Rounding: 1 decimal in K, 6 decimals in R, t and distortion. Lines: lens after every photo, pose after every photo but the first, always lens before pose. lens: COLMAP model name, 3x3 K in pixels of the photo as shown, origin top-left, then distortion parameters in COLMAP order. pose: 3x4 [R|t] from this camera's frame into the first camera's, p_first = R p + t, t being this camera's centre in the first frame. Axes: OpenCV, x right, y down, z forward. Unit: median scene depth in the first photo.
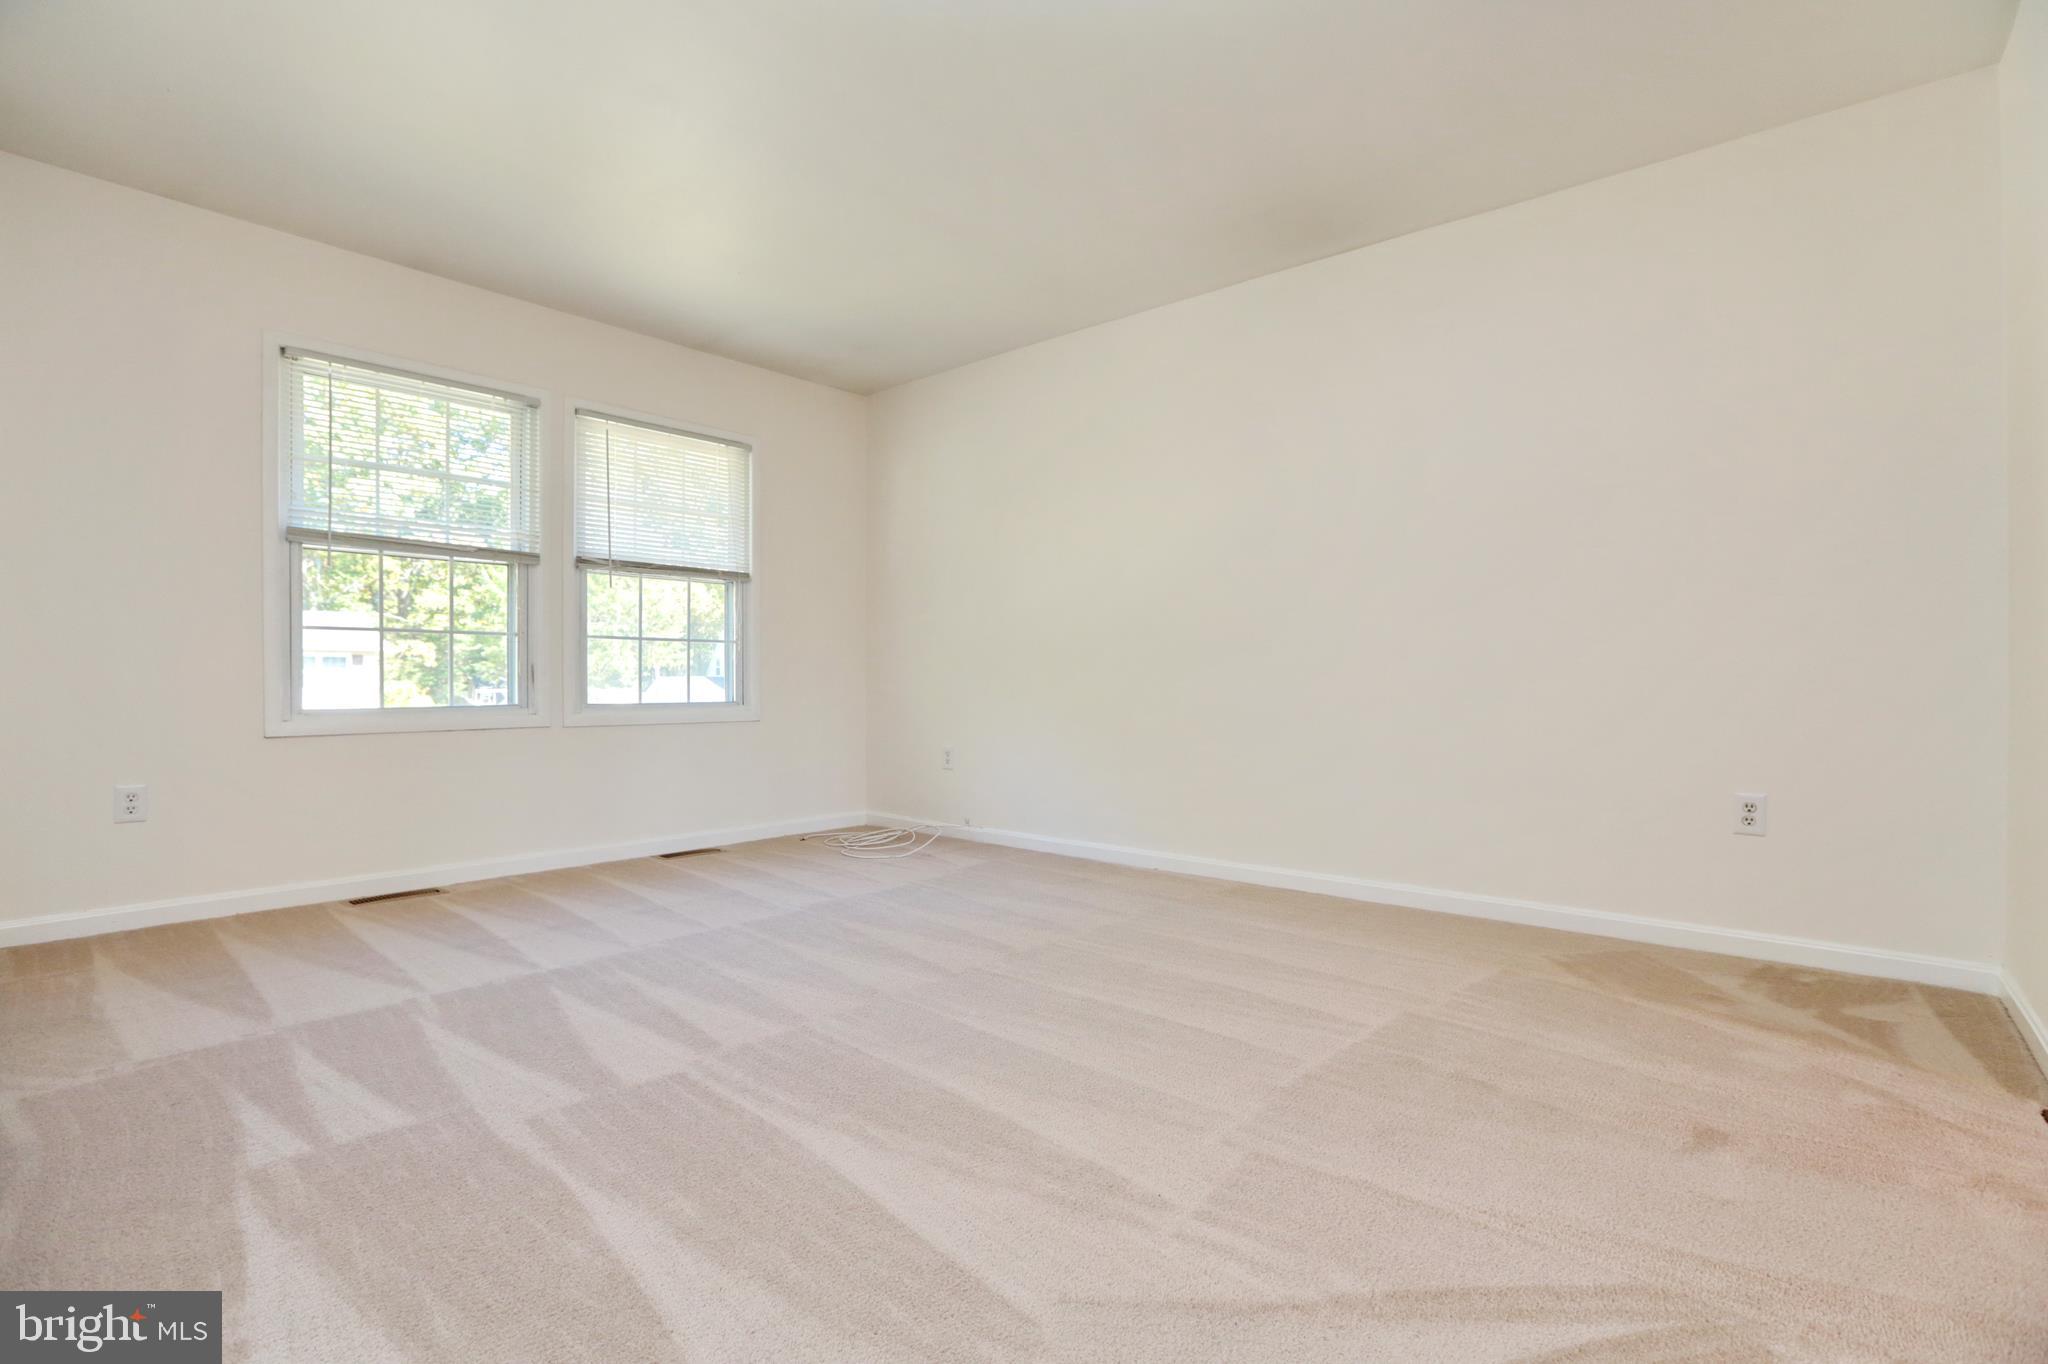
lens RADIAL K [[989.9, 0, 1024.0], [0, 989.9, 682.0], [0, 0, 1]] dist [-0.002963, -0.000529]
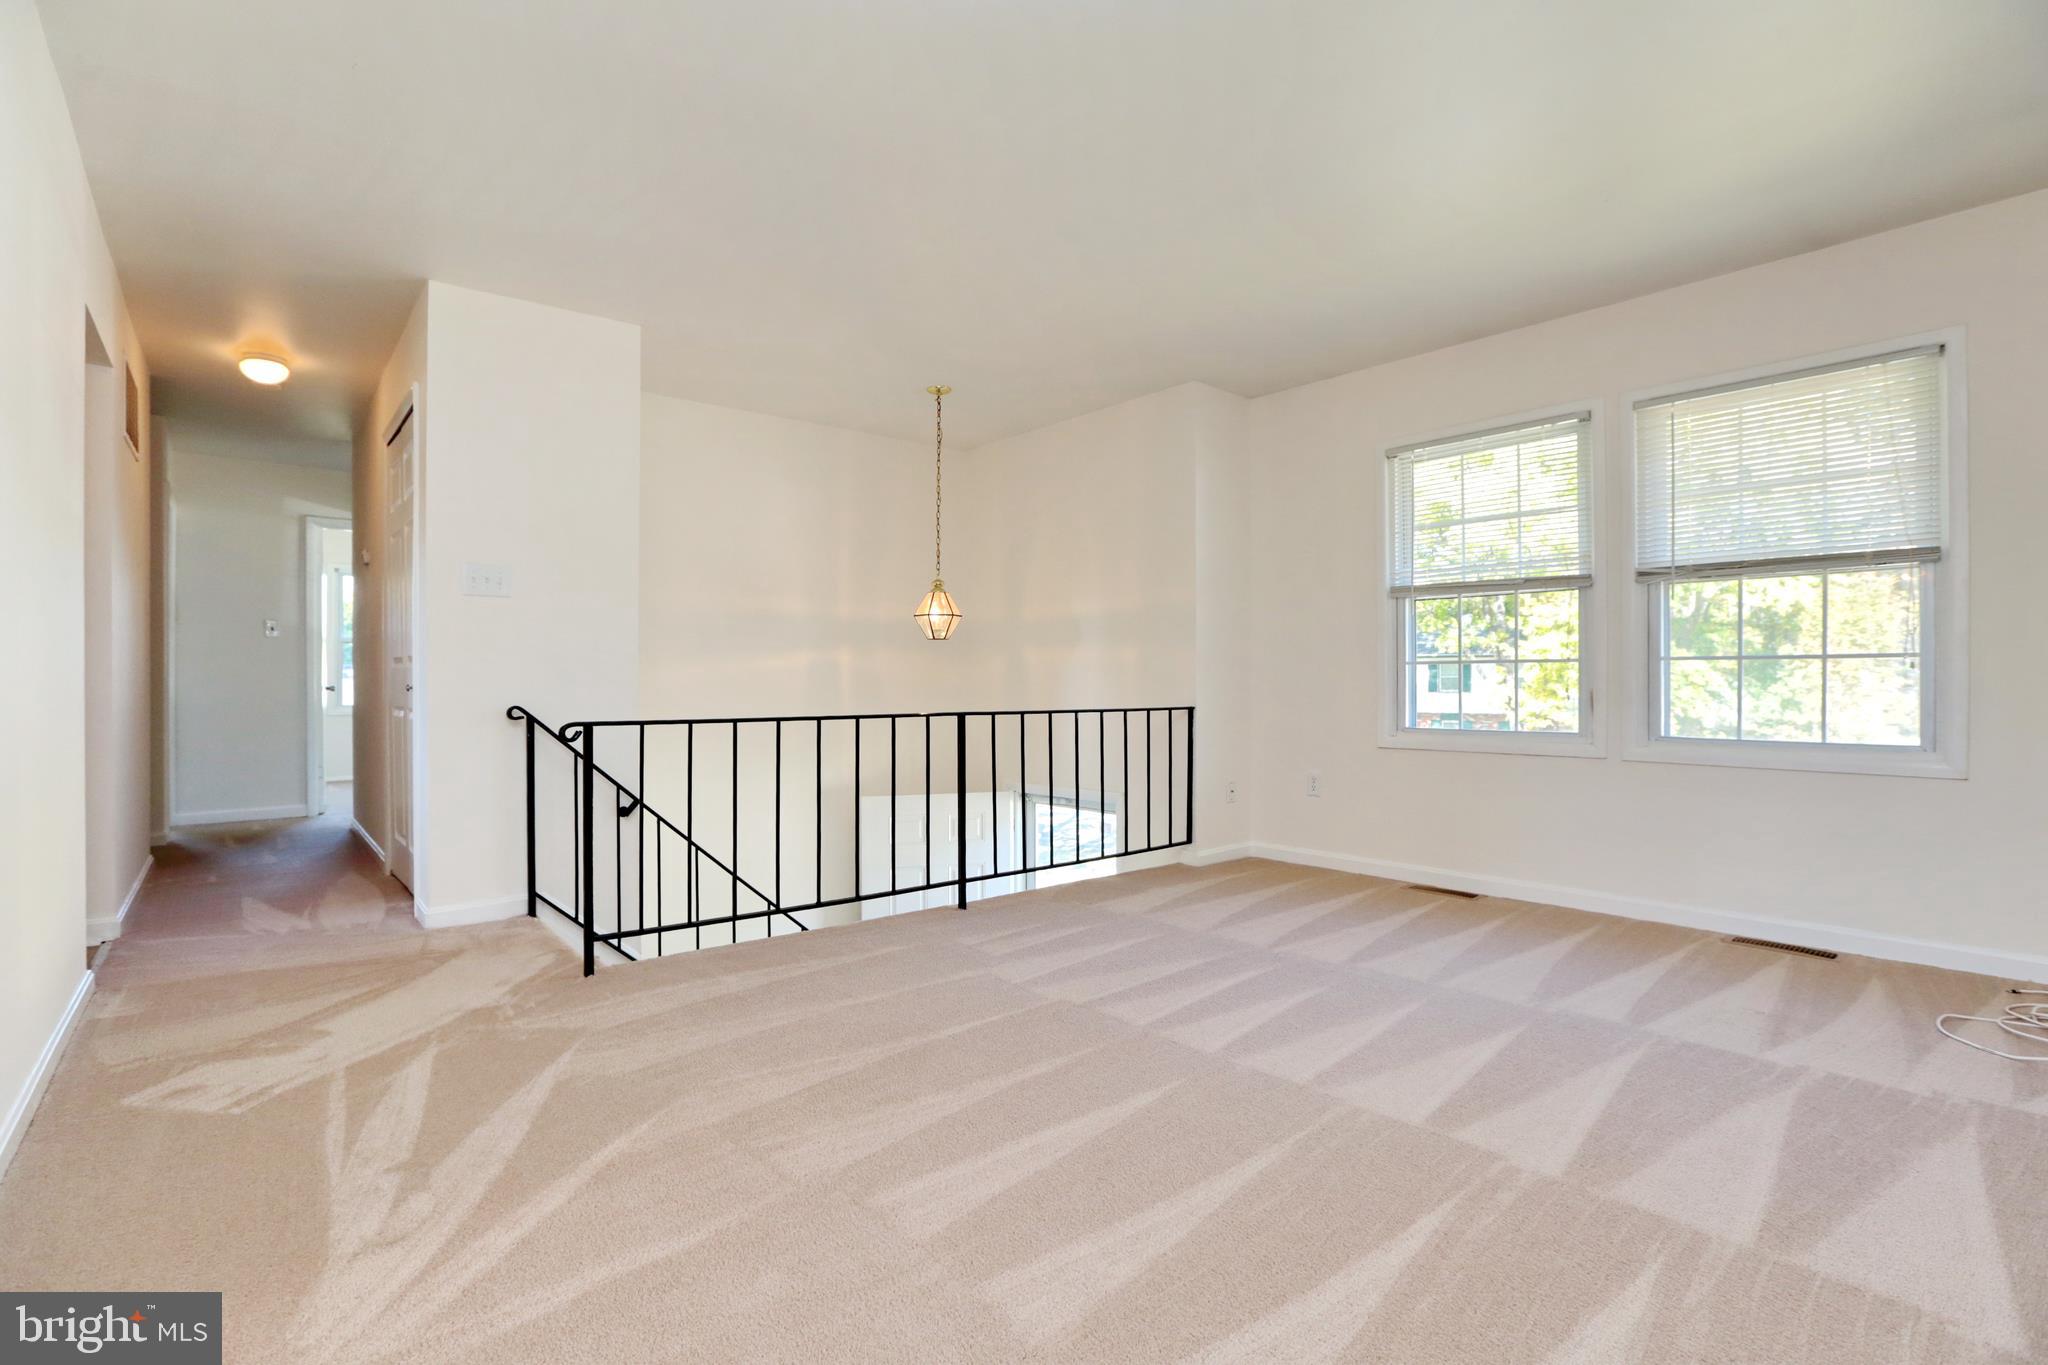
lens RADIAL K [[968.7, 0, 1024.0], [0, 968.7, 682.5], [0, 0, 1]] dist [-0.002164, -0.000329]
pose [[-0.140648, -0.018406, -0.989889, 0.494645], [-0.020436, 0.999668, -0.015685, -0.000087], [0.989849, 0.018023, -0.140977, 0.594009]]
